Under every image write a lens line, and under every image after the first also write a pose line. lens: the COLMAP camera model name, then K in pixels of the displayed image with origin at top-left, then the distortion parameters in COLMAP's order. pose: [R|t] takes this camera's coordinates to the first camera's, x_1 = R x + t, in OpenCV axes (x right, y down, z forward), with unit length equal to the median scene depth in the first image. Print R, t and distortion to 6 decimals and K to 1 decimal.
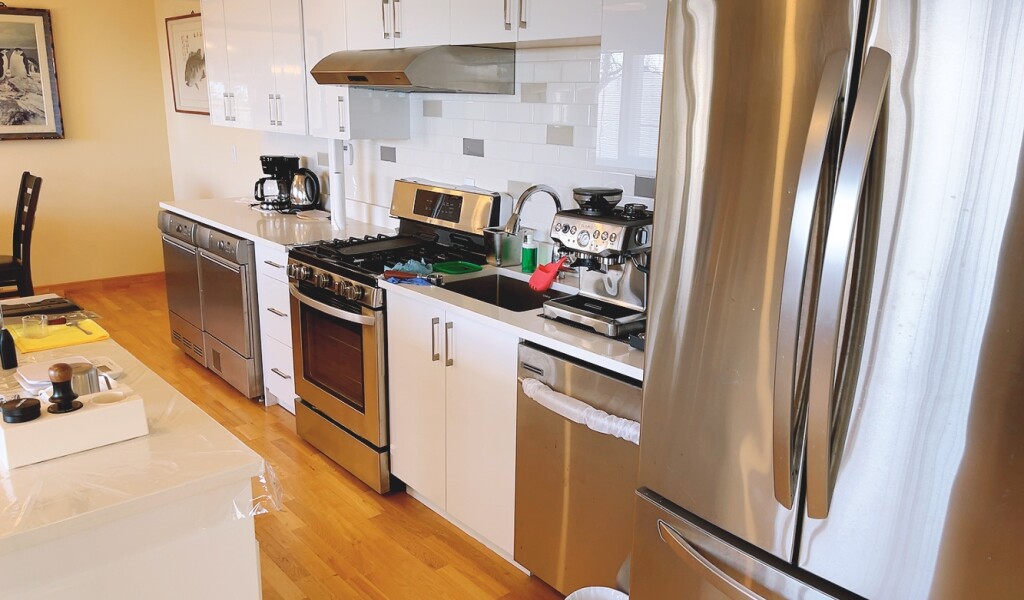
lens RADIAL K [[789.0, 0, 511.9], [0, 789.0, 297.1], [0, 0, 1]] dist [0.045058, -0.038266]
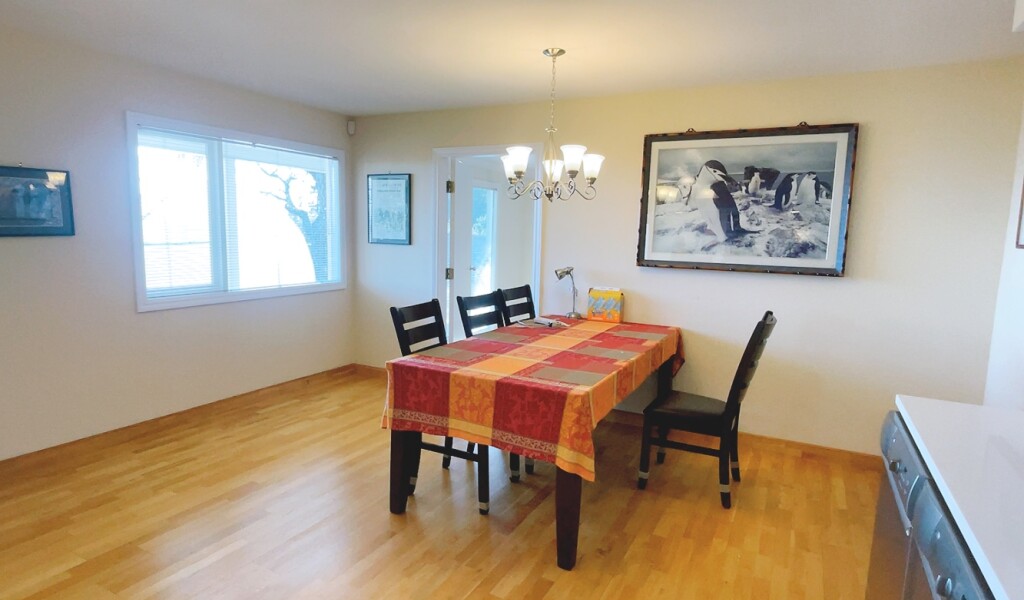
lens RADIAL K [[563.4, 0, 493.9], [0, 563.4, 301.0], [0, 0, 1]] dist [-0.010605, 0.001659]
pose [[0.348833, 0.109258, -0.930794, -0.151810], [-0.253470, 0.967166, 0.018535, -0.097521], [0.902258, 0.229463, 0.365073, 0.489483]]
